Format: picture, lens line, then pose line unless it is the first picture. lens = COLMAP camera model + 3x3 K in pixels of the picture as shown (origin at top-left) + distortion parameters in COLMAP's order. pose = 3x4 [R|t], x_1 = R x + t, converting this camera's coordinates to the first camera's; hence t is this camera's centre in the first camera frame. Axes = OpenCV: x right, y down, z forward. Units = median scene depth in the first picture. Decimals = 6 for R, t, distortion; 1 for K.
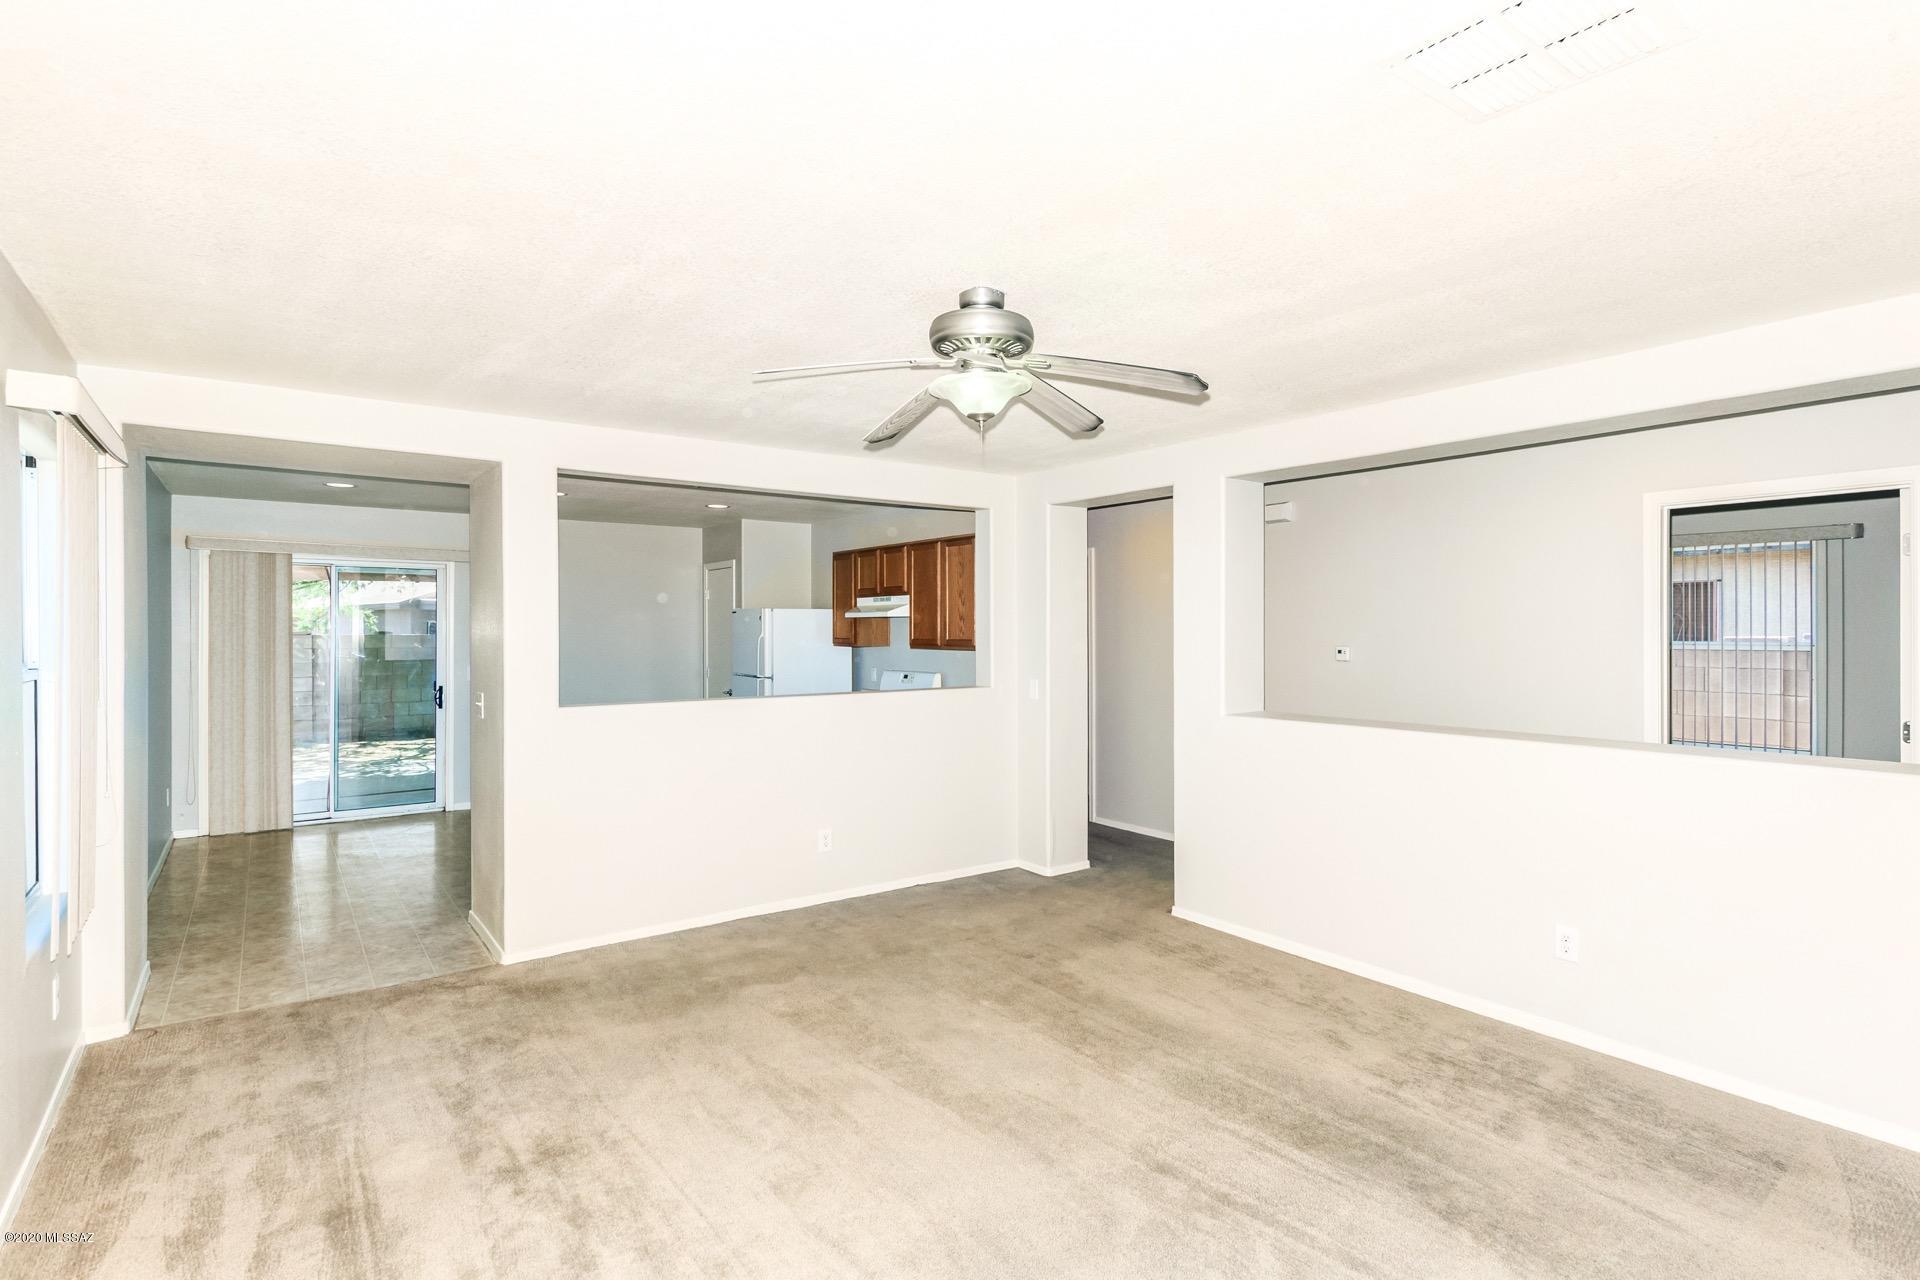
lens RADIAL K [[924.7, 0, 954.1], [0, 924.7, 628.0], [0, 0, 1]] dist [0.006195, -0.002296]
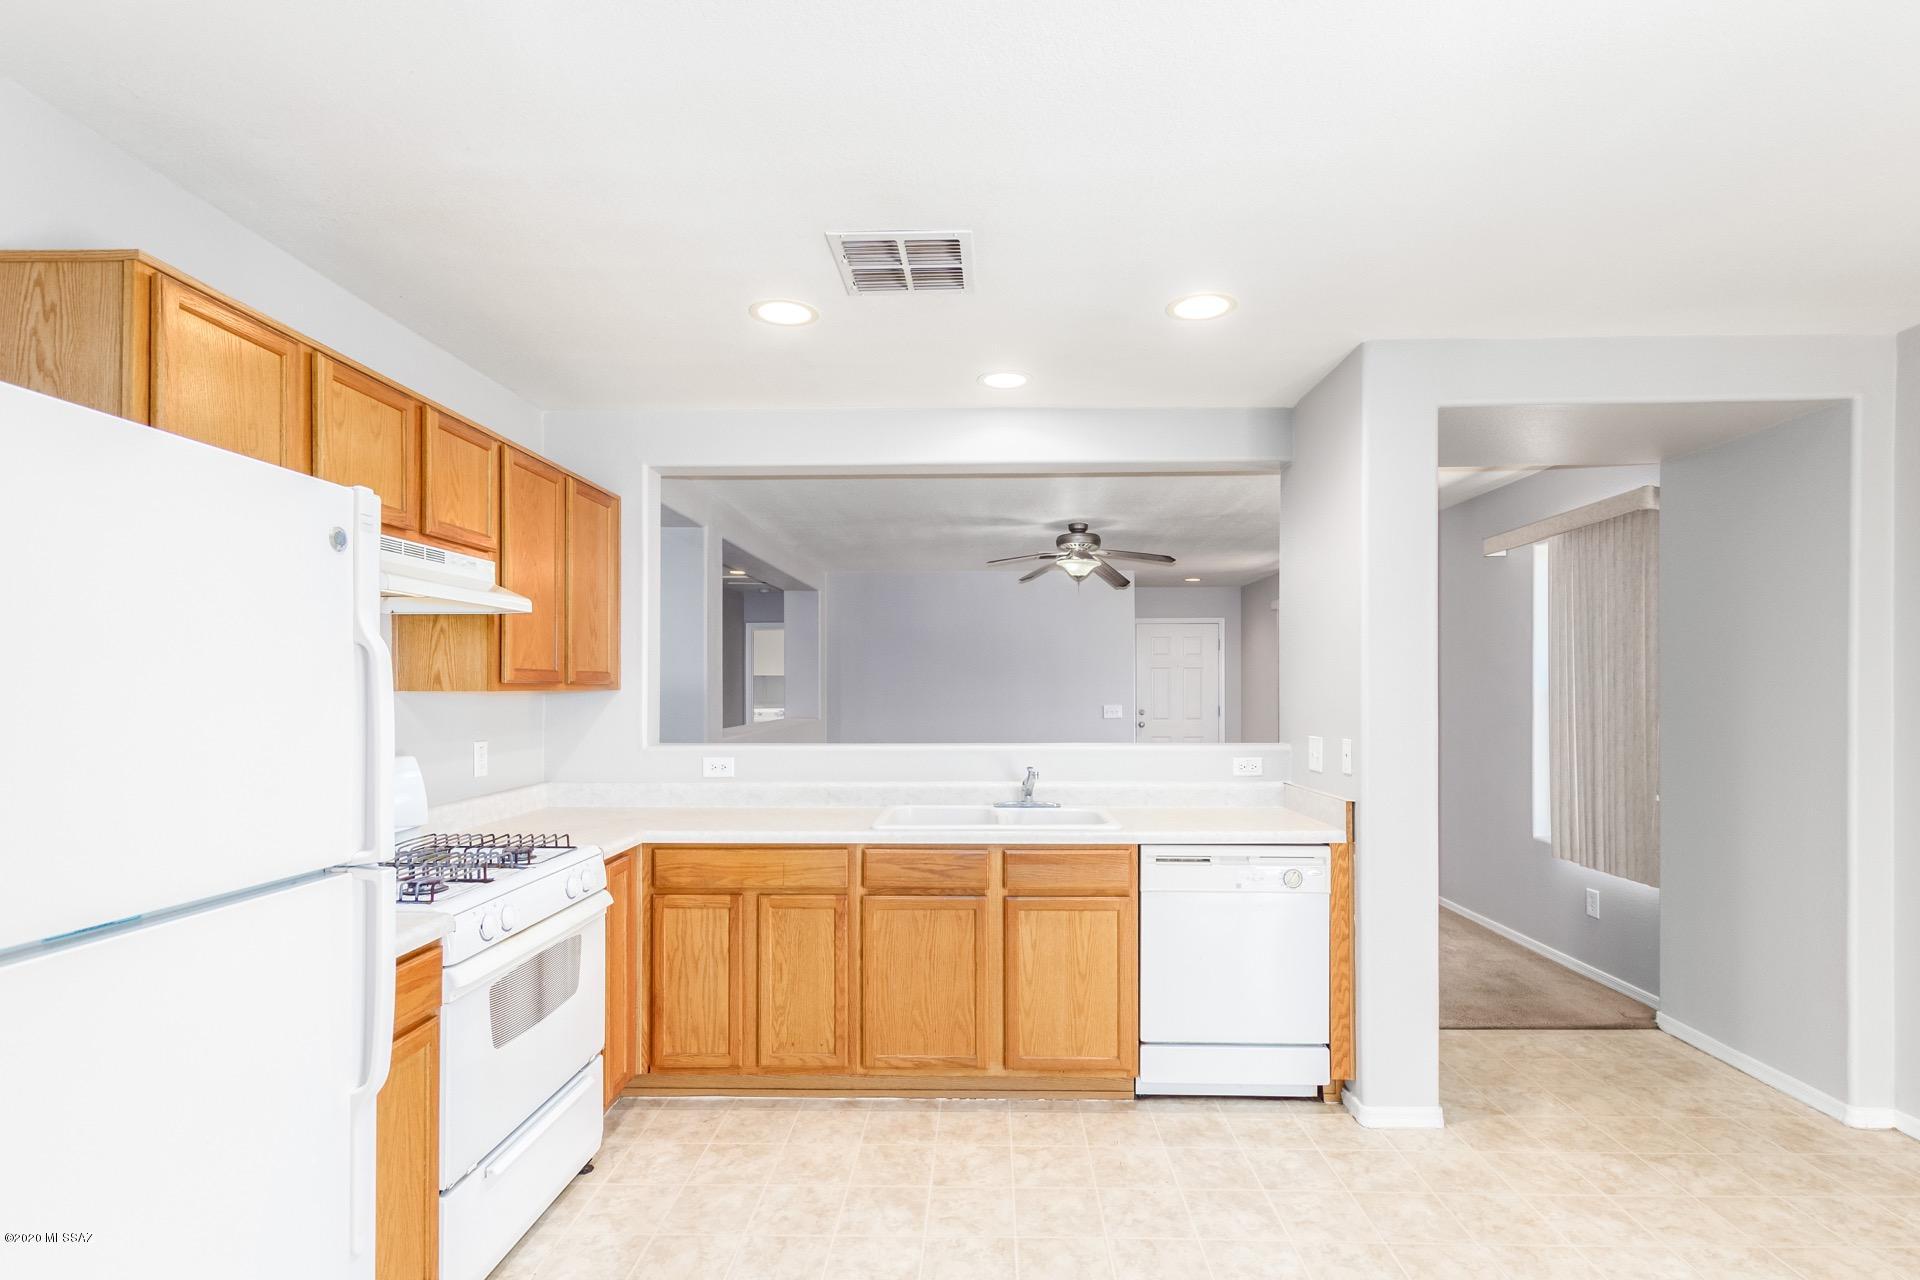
lens RADIAL K [[924.7, 0, 964.4], [0, 924.7, 674.9], [0, 0, 1]] dist [0.006195, -0.002296]
pose [[-0.789203, 0.010152, 0.614048, -0.433197], [0.003742, 0.999924, -0.011722, 0.018724], [-0.614121, -0.006953, -0.789182, 1.108707]]
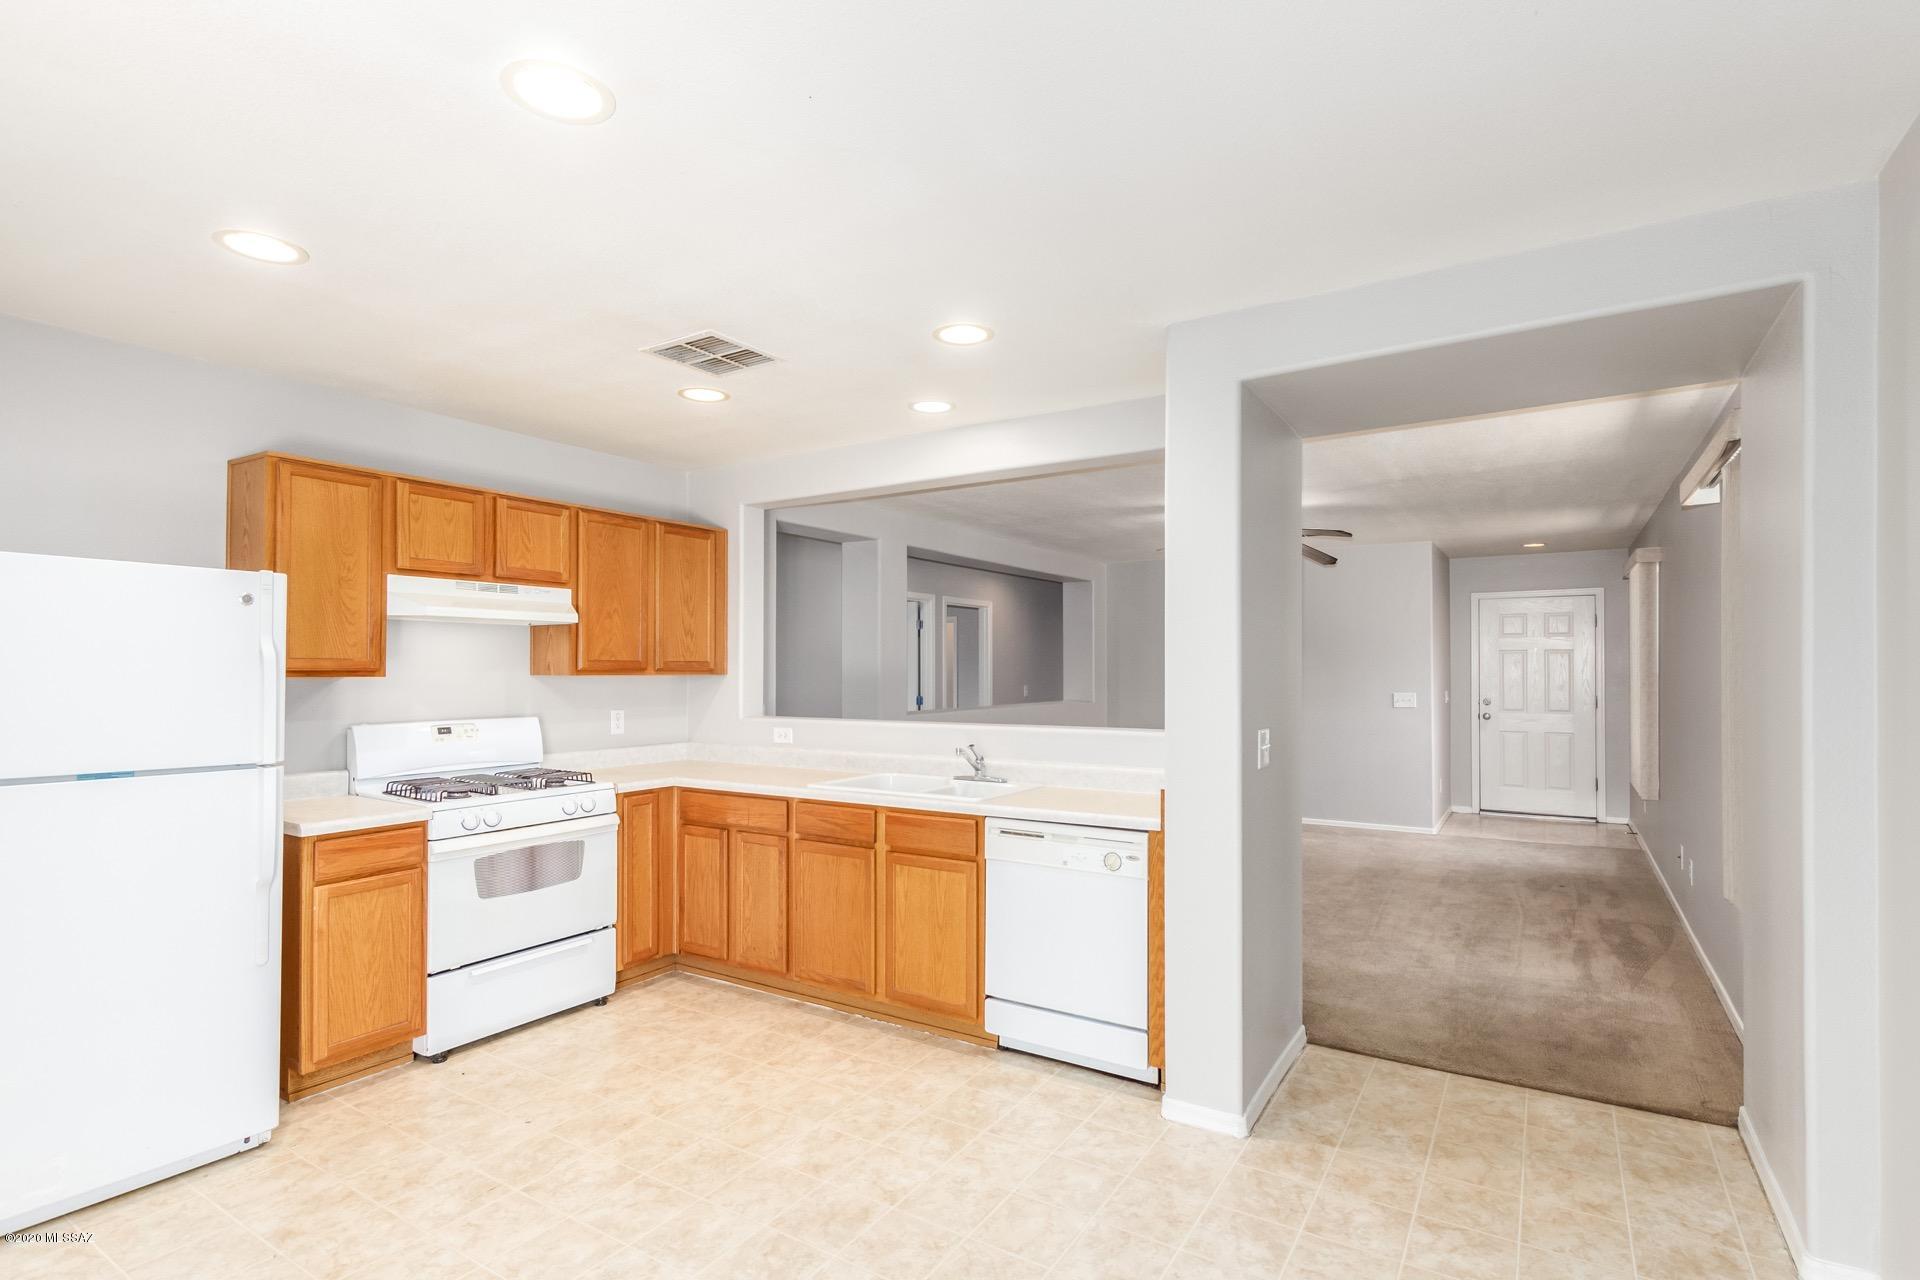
lens RADIAL K [[924.7, 0, 958.7], [0, 924.7, 656.9], [0, 0, 1]] dist [0.006195, -0.002296]
pose [[-0.362085, 0.016240, 0.932004, -0.663002], [0.002501, 0.999862, -0.016451, 0.018733], [-0.932142, -0.003625, -0.362075, 0.912043]]
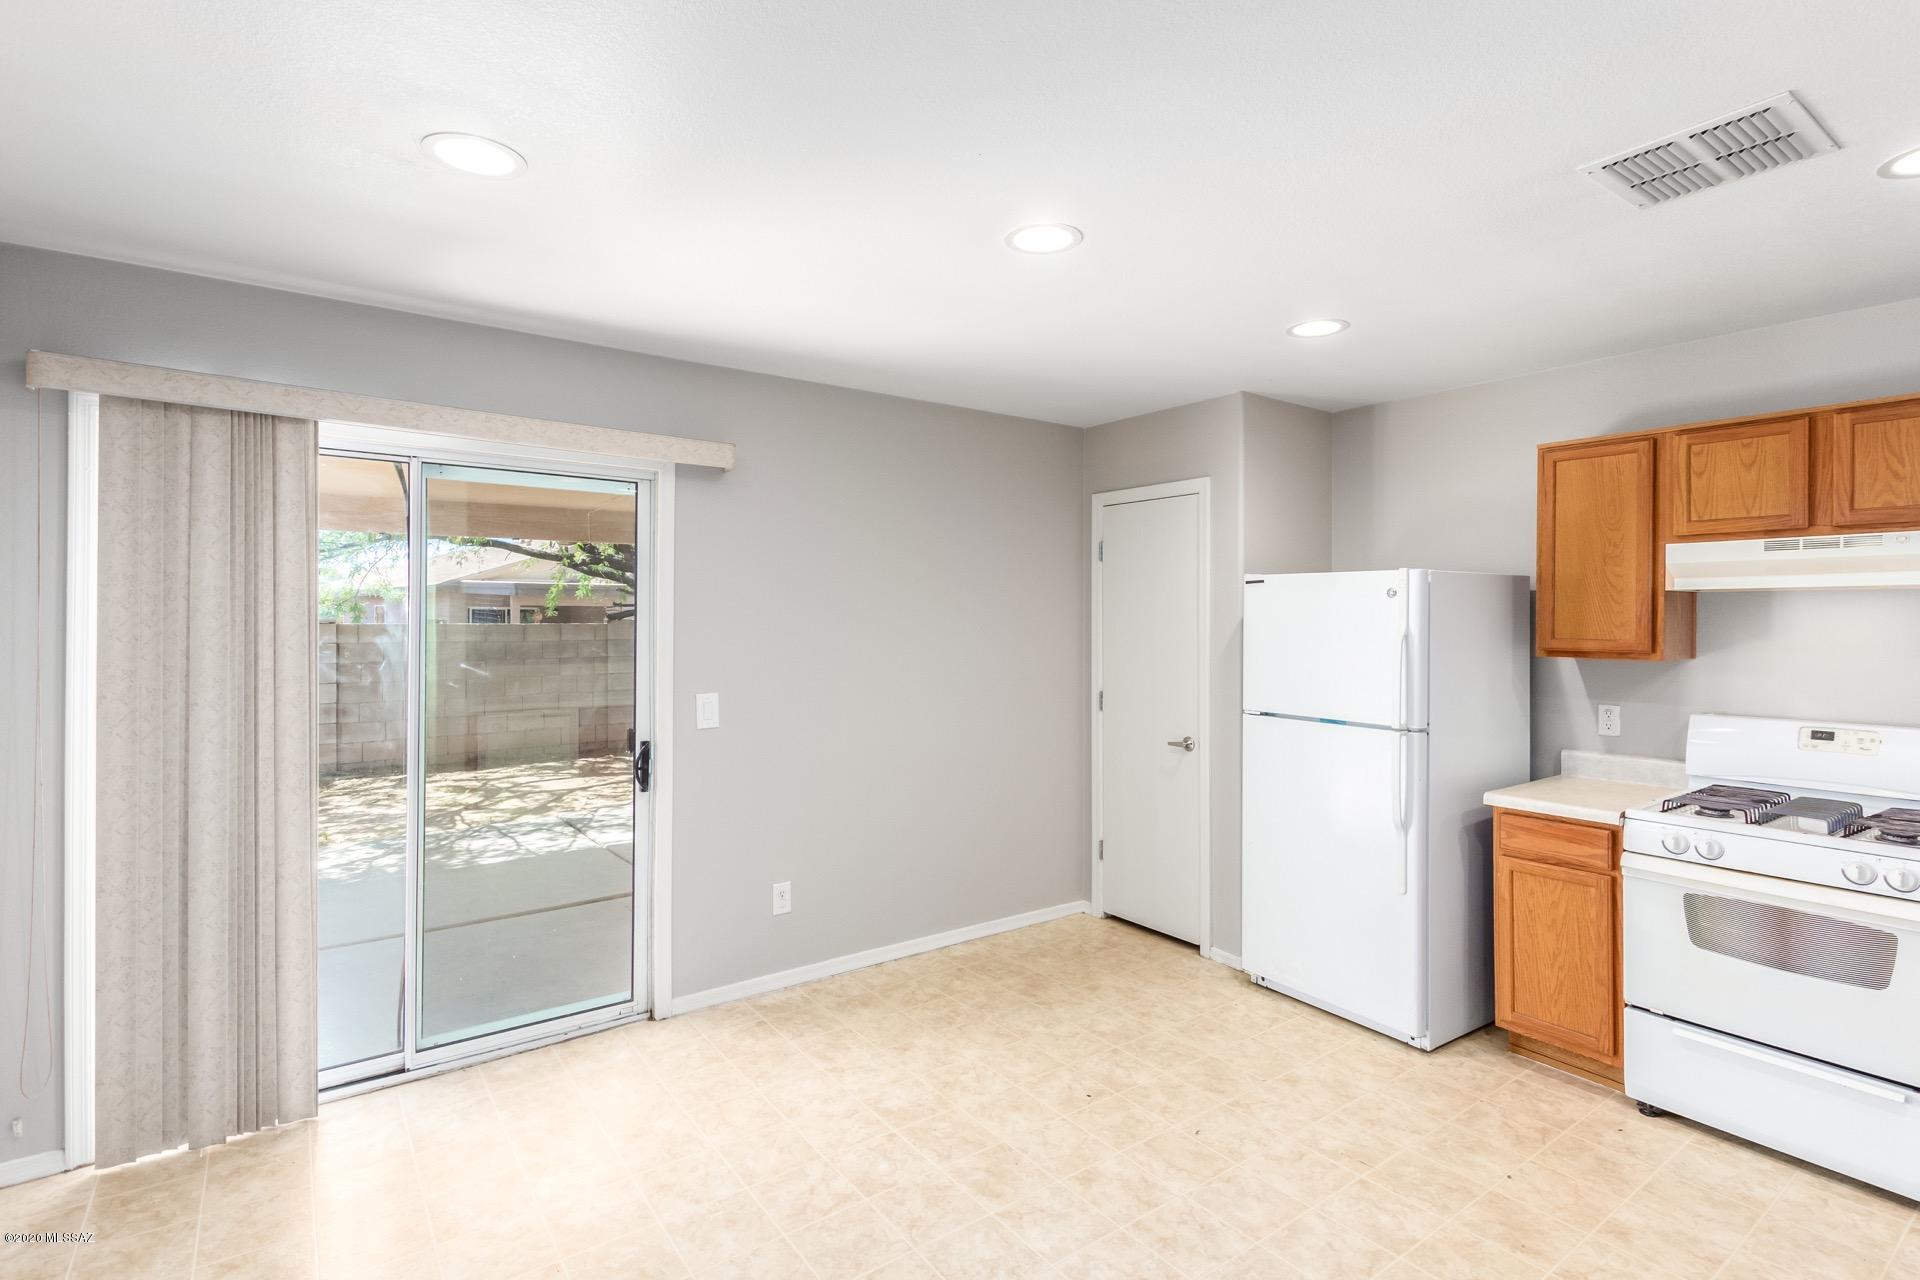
lens RADIAL K [[924.7, 0, 969.8], [0, 924.7, 618.2], [0, 0, 1]] dist [0.006195, -0.002296]
pose [[0.999992, 0.003507, 0.001787, -0.427838], [-0.003509, 0.999993, 0.001139, 0.001677], [-0.001783, -0.001146, 0.999998, 0.593137]]
